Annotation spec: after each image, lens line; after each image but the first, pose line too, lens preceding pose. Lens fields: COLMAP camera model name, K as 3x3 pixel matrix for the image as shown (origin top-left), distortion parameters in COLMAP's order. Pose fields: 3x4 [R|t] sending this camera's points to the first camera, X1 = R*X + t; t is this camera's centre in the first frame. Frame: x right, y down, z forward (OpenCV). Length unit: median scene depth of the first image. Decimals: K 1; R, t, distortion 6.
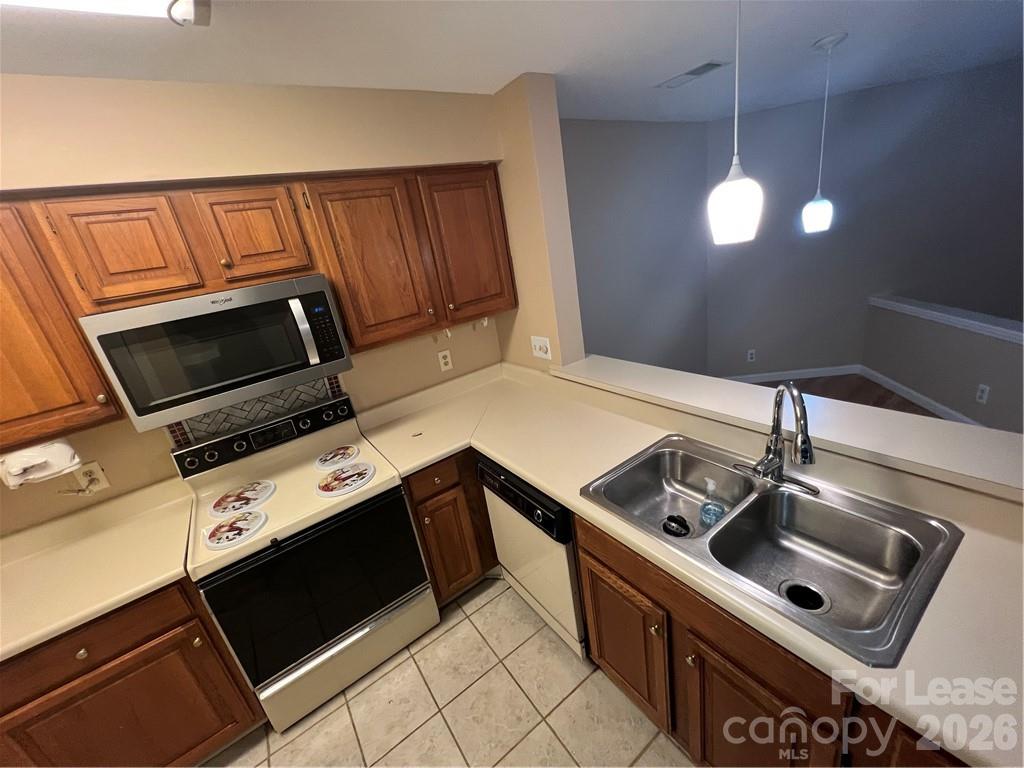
lens RADIAL K [[411.2, 0, 513.0], [0, 411.2, 382.4], [0, 0, 1]] dist [0.000047, 0.000362]
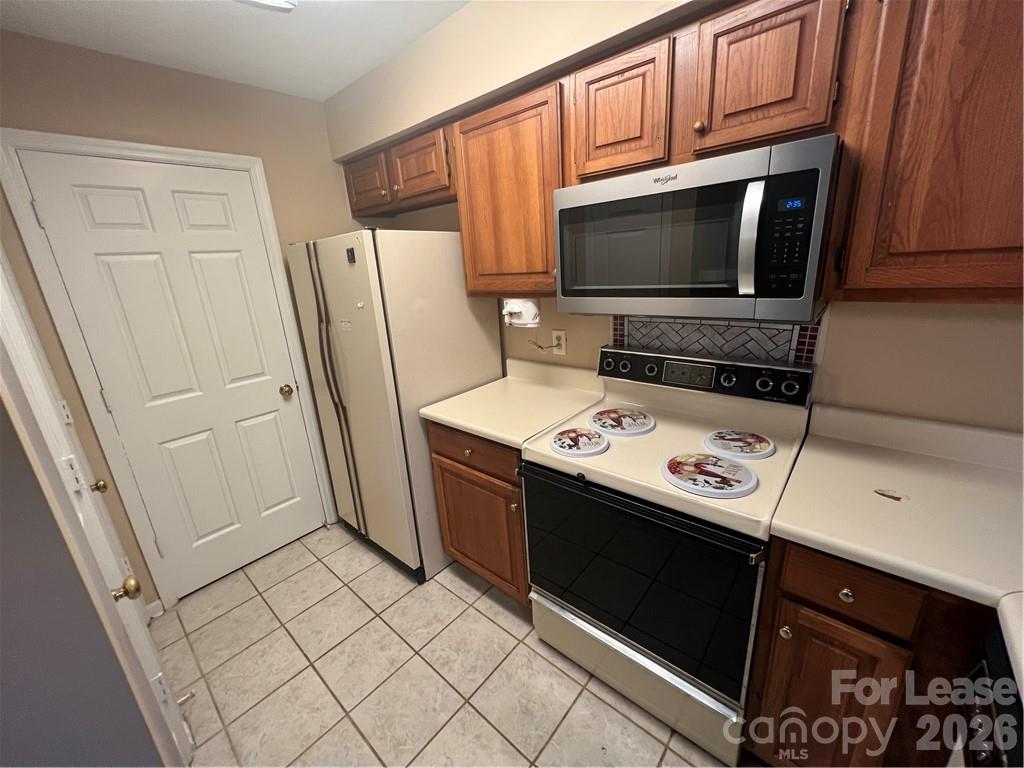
lens RADIAL K [[411.2, 0, 509.6], [0, 411.2, 382.7], [0, 0, 1]] dist [0.000047, 0.000362]
pose [[0.226325, 0.414677, -0.881374, 0.048981], [-0.297830, 0.890978, 0.342717, -0.030650], [0.927402, 0.184934, 0.325154, 0.459833]]
